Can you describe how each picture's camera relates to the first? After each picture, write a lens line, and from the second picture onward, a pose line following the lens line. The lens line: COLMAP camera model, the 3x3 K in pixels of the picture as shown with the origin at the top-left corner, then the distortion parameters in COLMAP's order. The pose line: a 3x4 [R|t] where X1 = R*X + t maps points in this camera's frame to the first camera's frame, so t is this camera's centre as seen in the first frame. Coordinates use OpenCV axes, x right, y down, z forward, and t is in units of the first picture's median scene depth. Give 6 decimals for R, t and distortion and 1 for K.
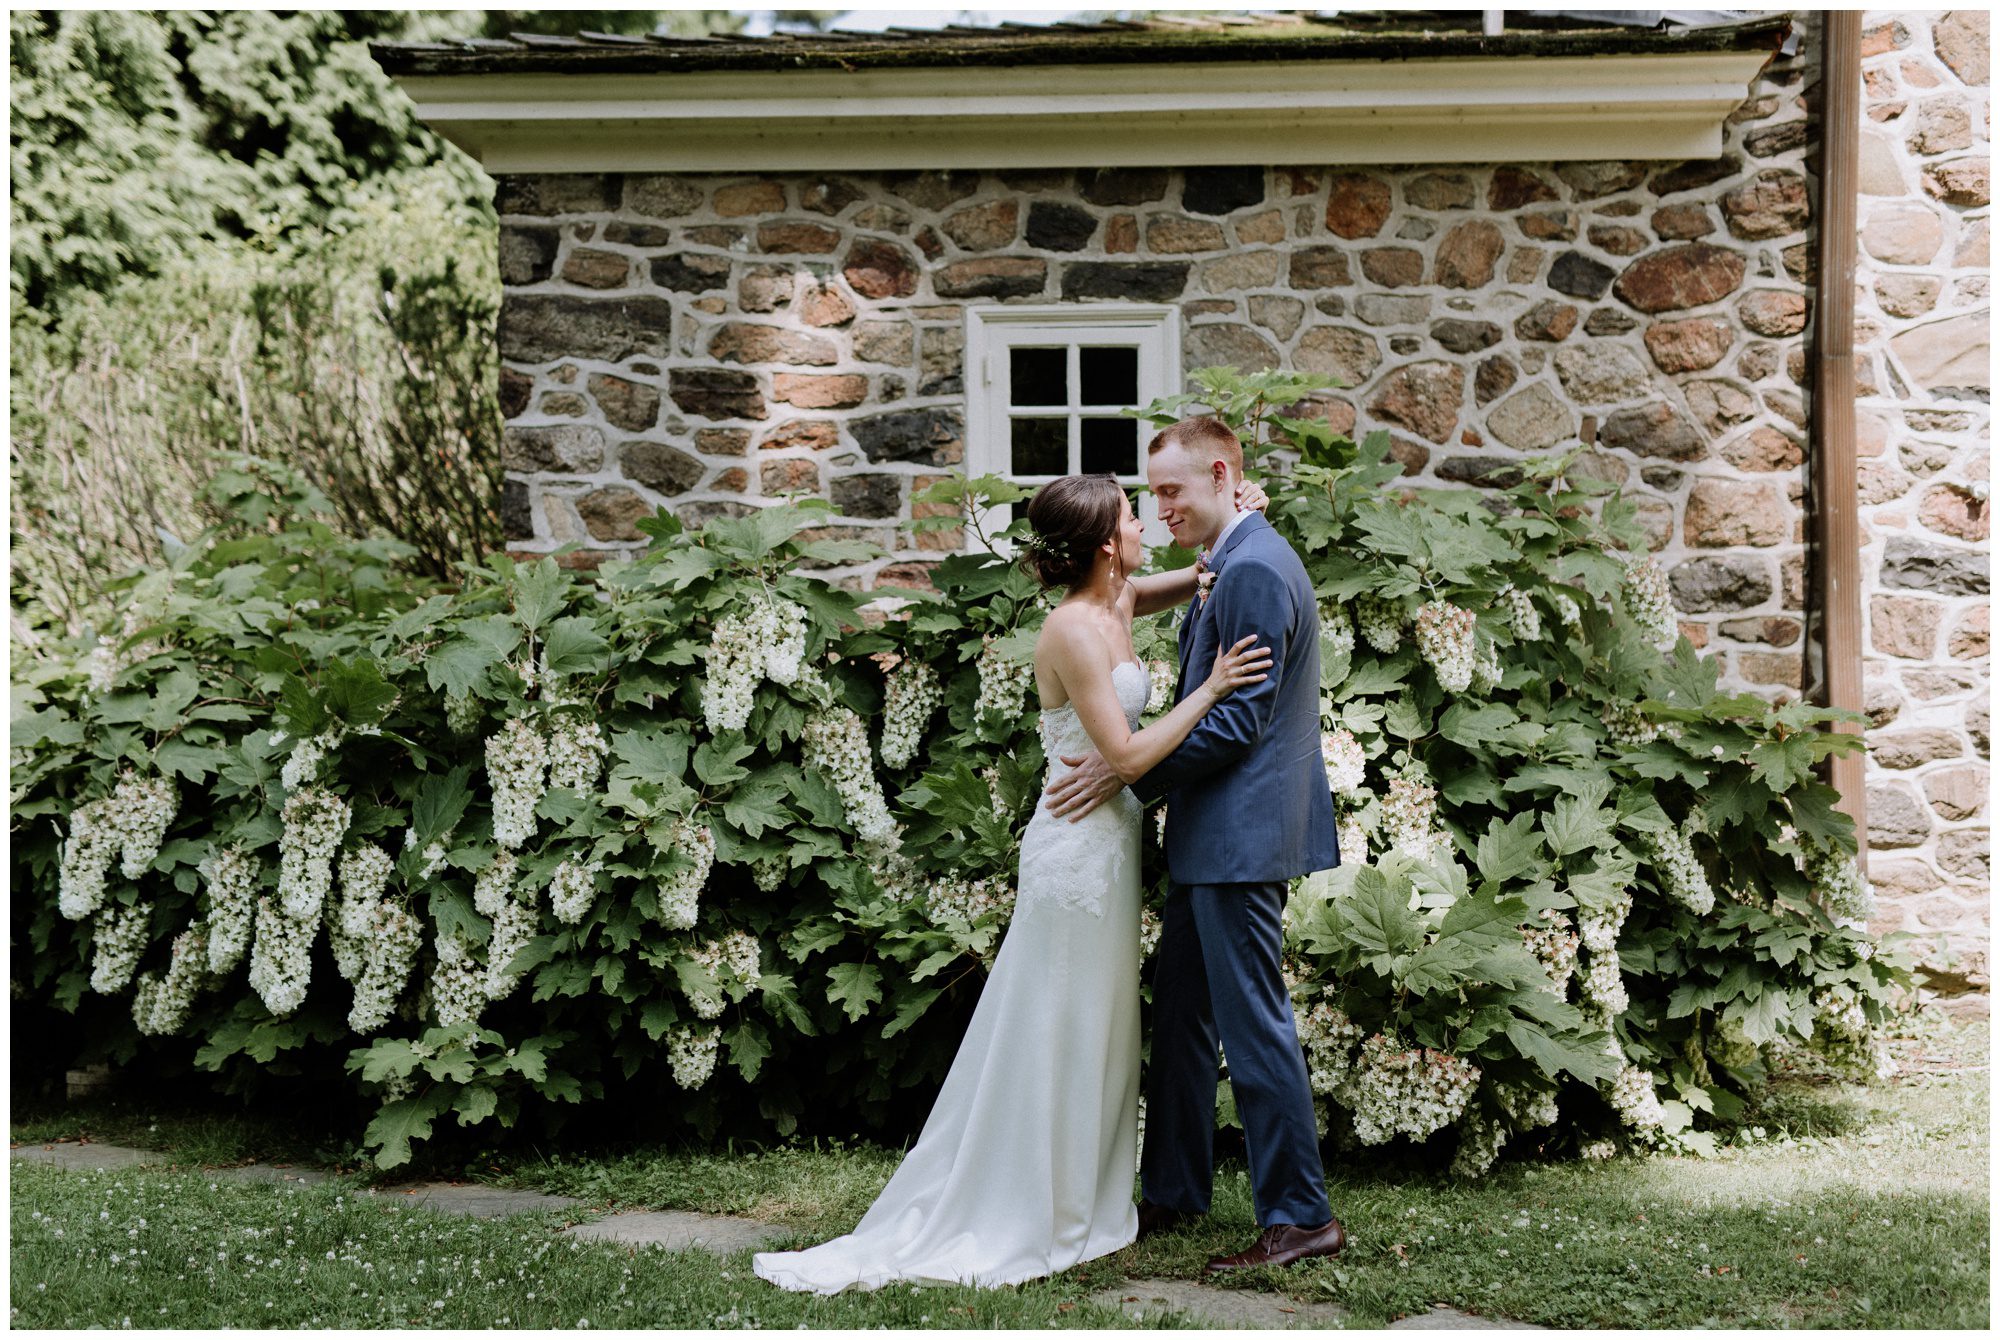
lens RADIAL K [[3199.2, 0, 991.2], [0, 3199.2, 661.5], [0, 0, 1]] dist [0.083594, 0.000000]
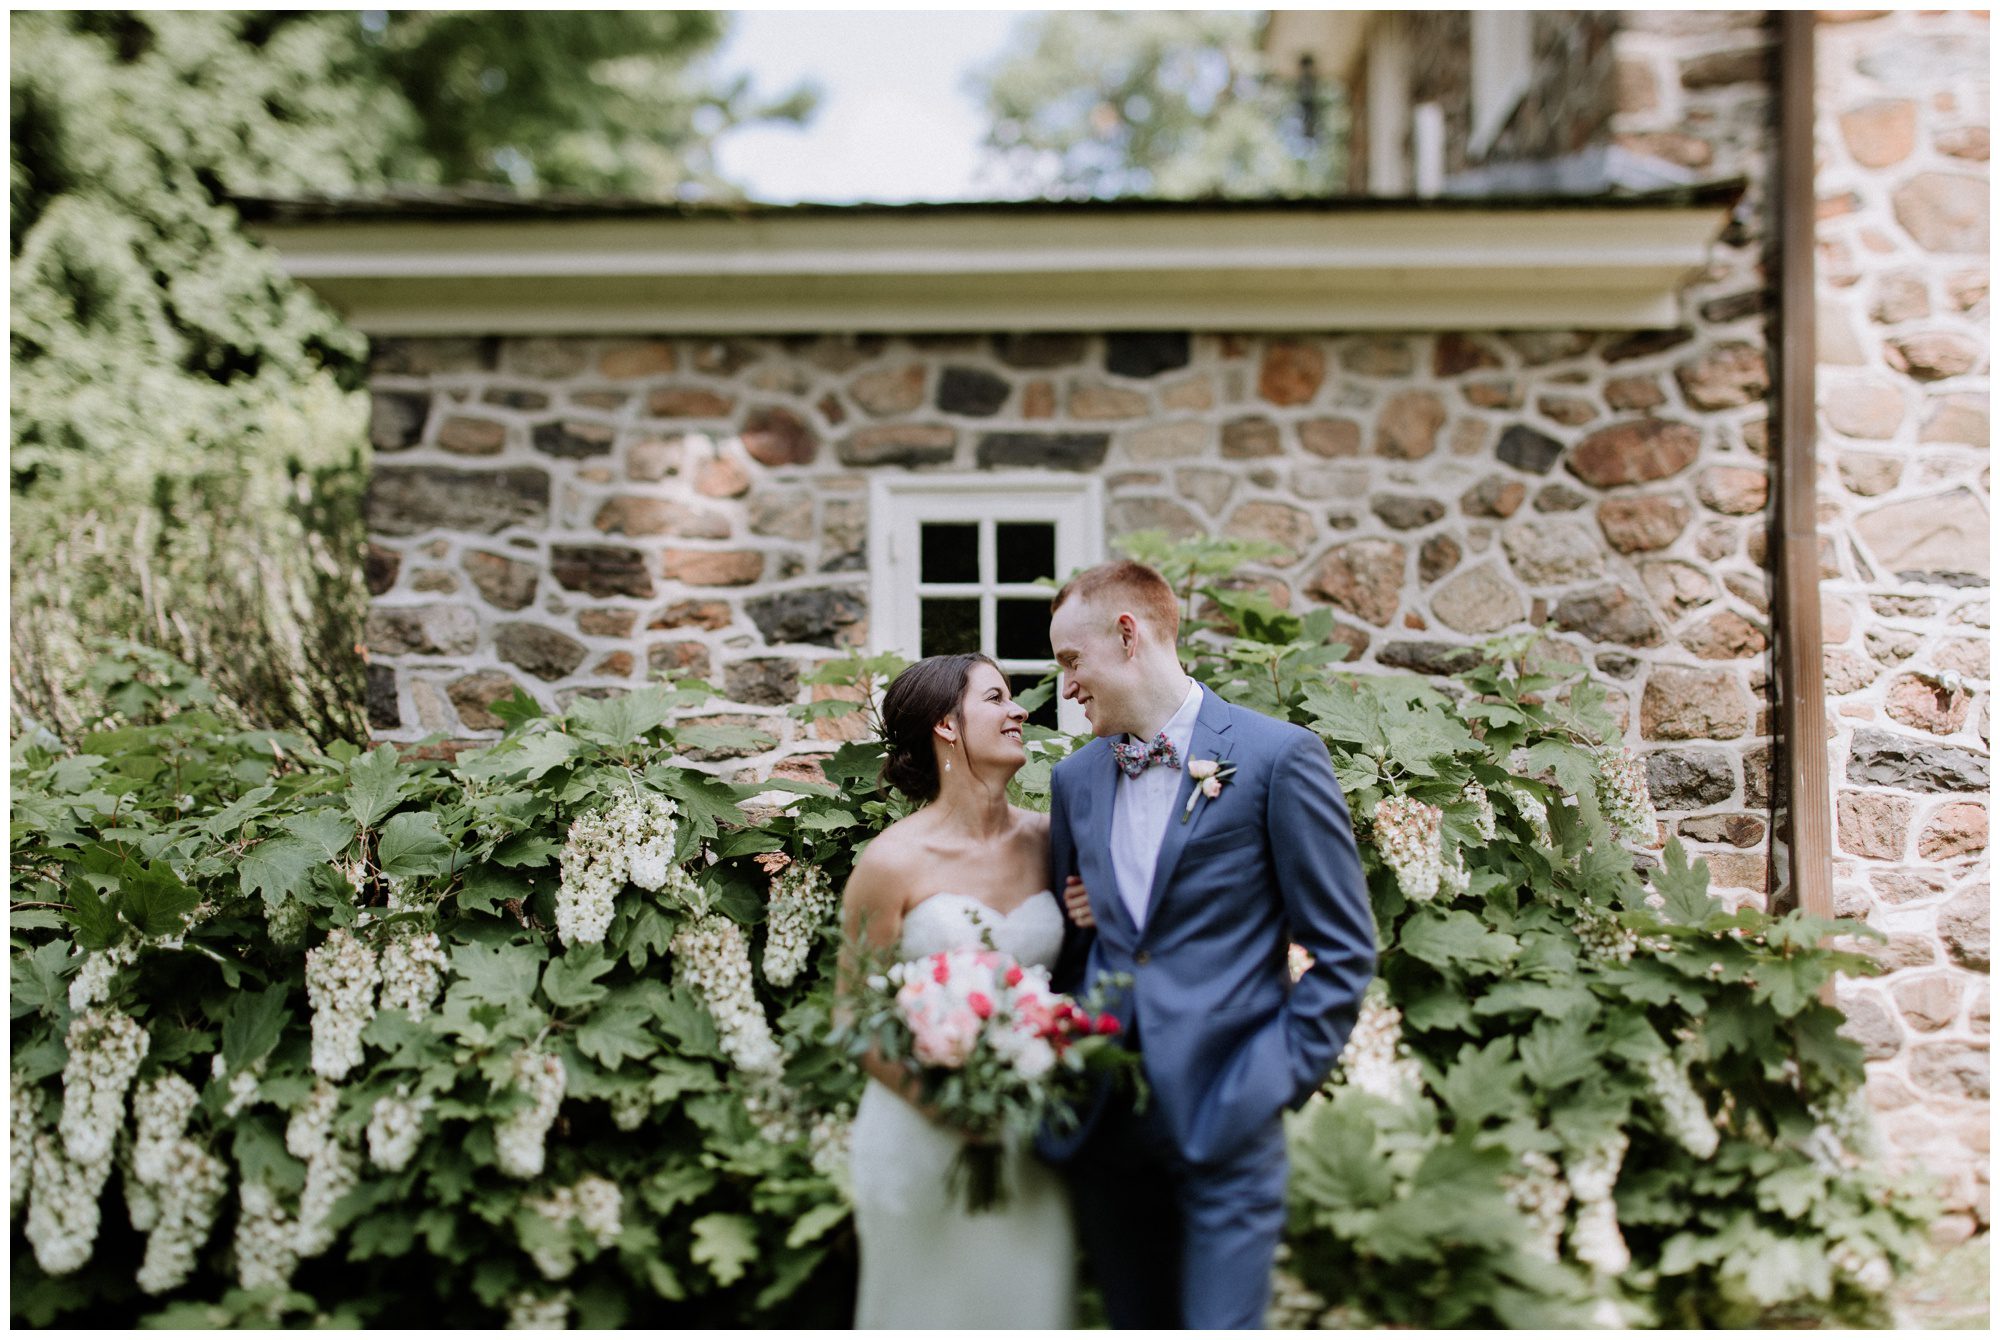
lens RADIAL K [[2579.0, 0, 1004.0], [0, 2579.0, 668.3], [0, 0, 1]] dist [-0.006799, 0.000000]
pose [[0.999710, 0.003100, 0.023880, 0.013250], [-0.001398, 0.997479, -0.070945, -0.002940], [-0.024040, 0.070891, 0.997194, 0.265687]]
